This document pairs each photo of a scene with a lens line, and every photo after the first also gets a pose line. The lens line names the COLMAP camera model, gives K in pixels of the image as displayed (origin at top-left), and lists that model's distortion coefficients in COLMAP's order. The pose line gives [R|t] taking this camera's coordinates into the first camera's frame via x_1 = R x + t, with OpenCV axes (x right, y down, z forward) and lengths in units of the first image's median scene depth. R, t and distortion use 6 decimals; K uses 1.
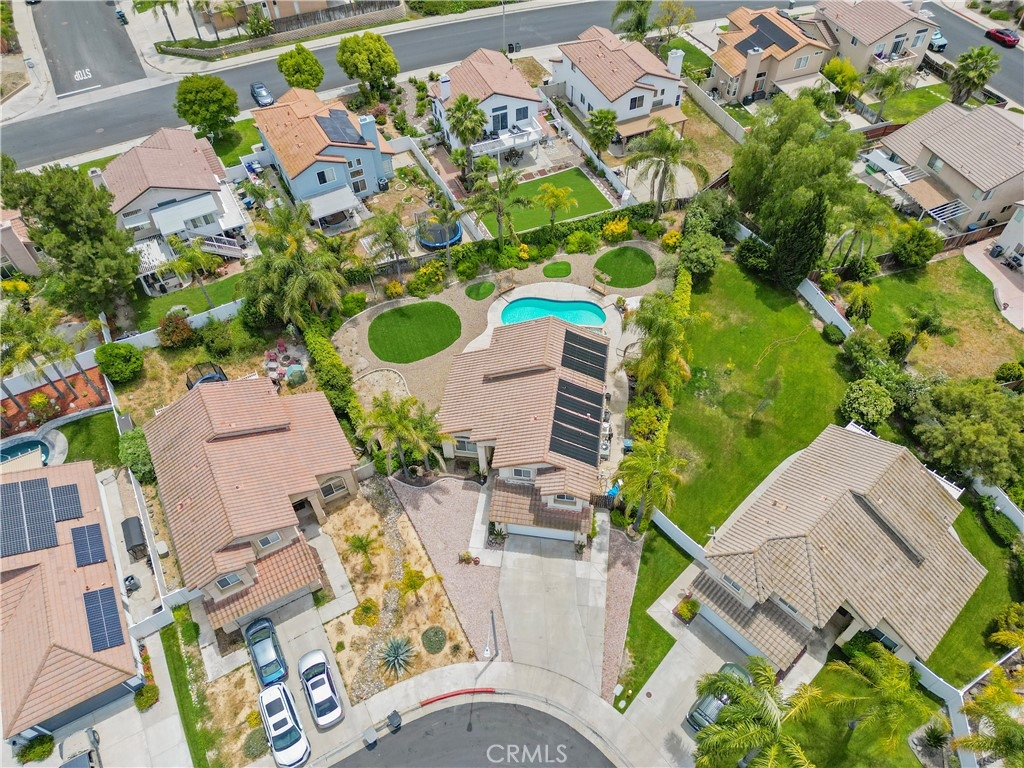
lens RADIAL K [[713.9, 0, 511.3], [0, 713.9, 384.5], [0, 0, 1]] dist [-0.001821, -0.003053]
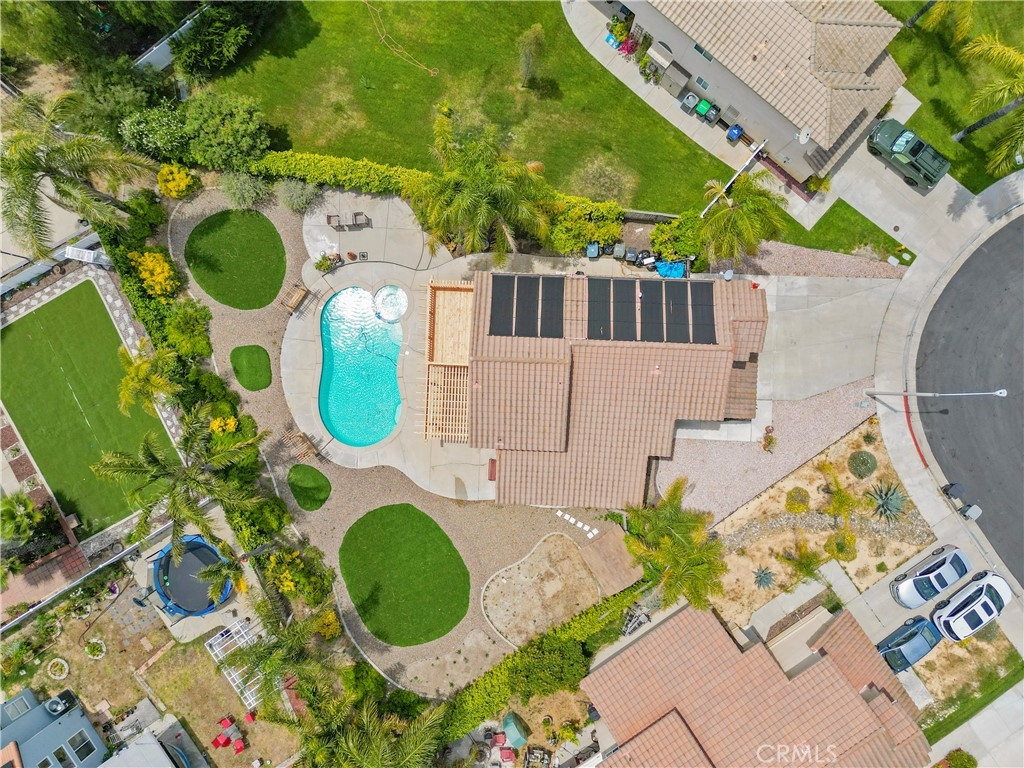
lens RADIAL K [[713.9, 0, 511.7], [0, 713.9, 382.1], [0, 0, 1]] dist [-0.001821, -0.003053]
pose [[-0.105776, -0.993723, 0.036422, 0.008687], [0.780502, -0.060273, 0.622240, -0.526730], [-0.616139, 0.094245, 0.781979, 0.547071]]
